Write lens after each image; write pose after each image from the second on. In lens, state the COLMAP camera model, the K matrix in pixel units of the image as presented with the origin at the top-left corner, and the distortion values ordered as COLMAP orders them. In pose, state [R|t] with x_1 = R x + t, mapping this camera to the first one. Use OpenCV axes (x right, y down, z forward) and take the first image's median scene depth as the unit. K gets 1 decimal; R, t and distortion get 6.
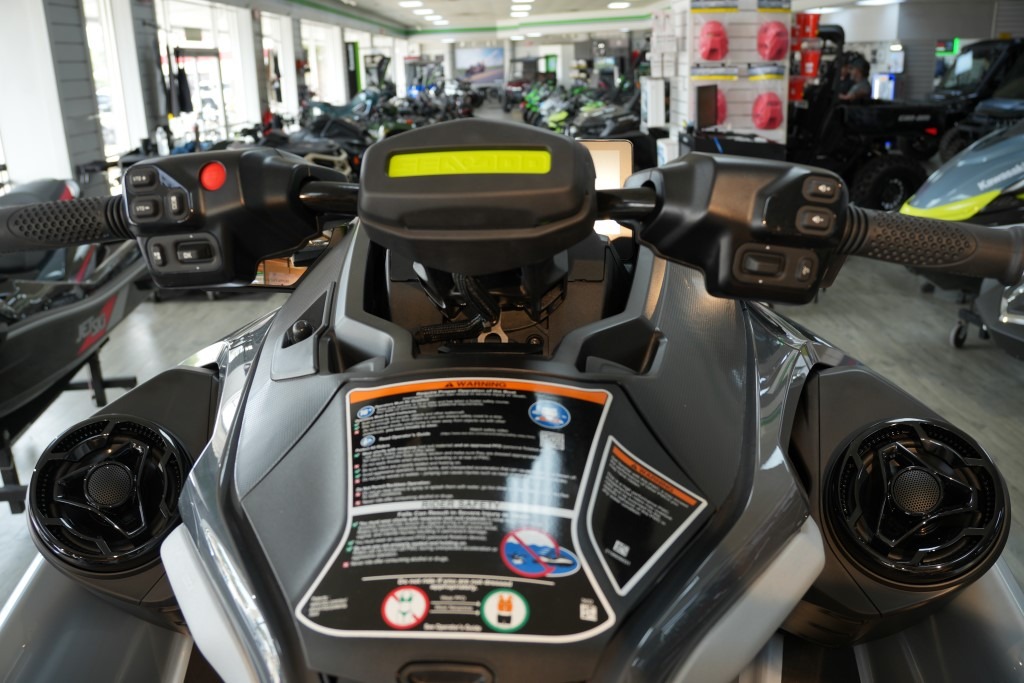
lens RADIAL K [[848.8, 0, 503.7], [0, 848.8, 340.2], [0, 0, 1]] dist [-0.190974, 0.121973]
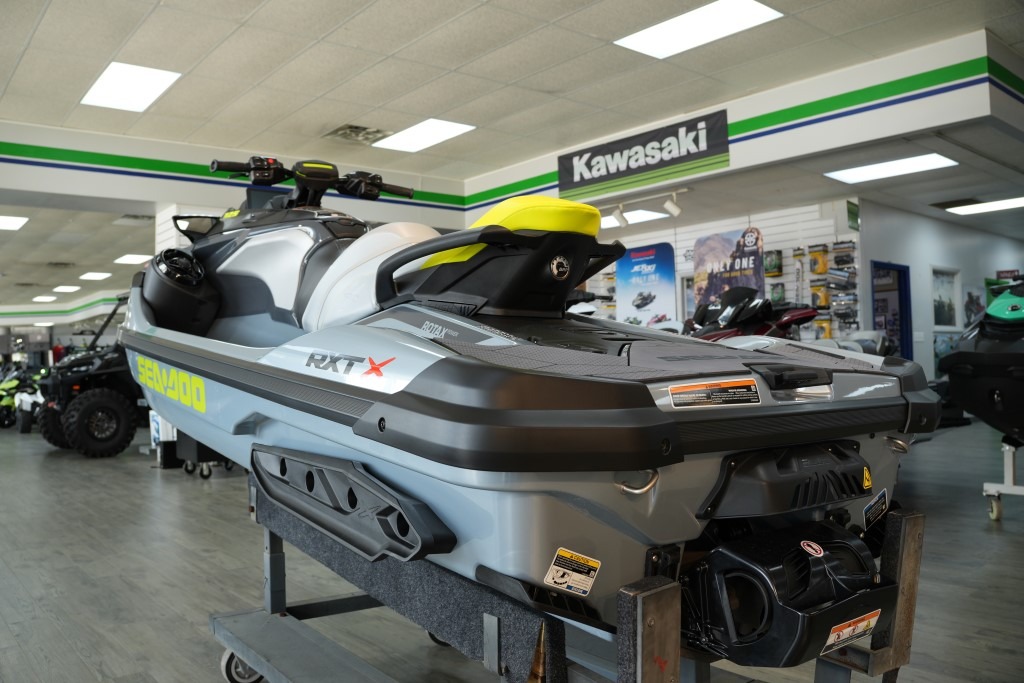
lens RADIAL K [[848.8, 0, 509.5], [0, 848.8, 341.5], [0, 0, 1]] dist [-0.190974, 0.121973]
pose [[0.772172, 0.031617, 0.634626, -0.143436], [0.198949, 0.936513, -0.288726, 0.153691], [-0.603464, 0.349205, 0.716859, -0.185252]]
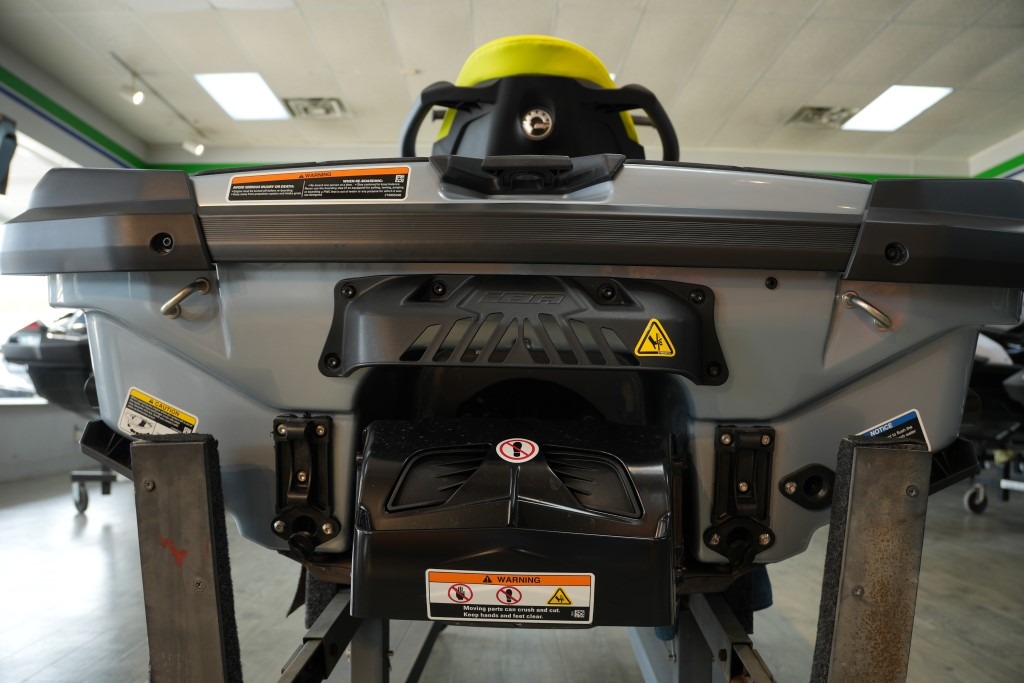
lens RADIAL K [[848.8, 0, 512.6], [0, 848.8, 338.6], [0, 0, 1]] dist [-0.190974, 0.121973]
pose [[0.998954, 0.041172, 0.019910, -0.015646], [-0.030644, 0.925763, -0.376860, 0.178065], [-0.033948, 0.375855, 0.926056, -0.185214]]
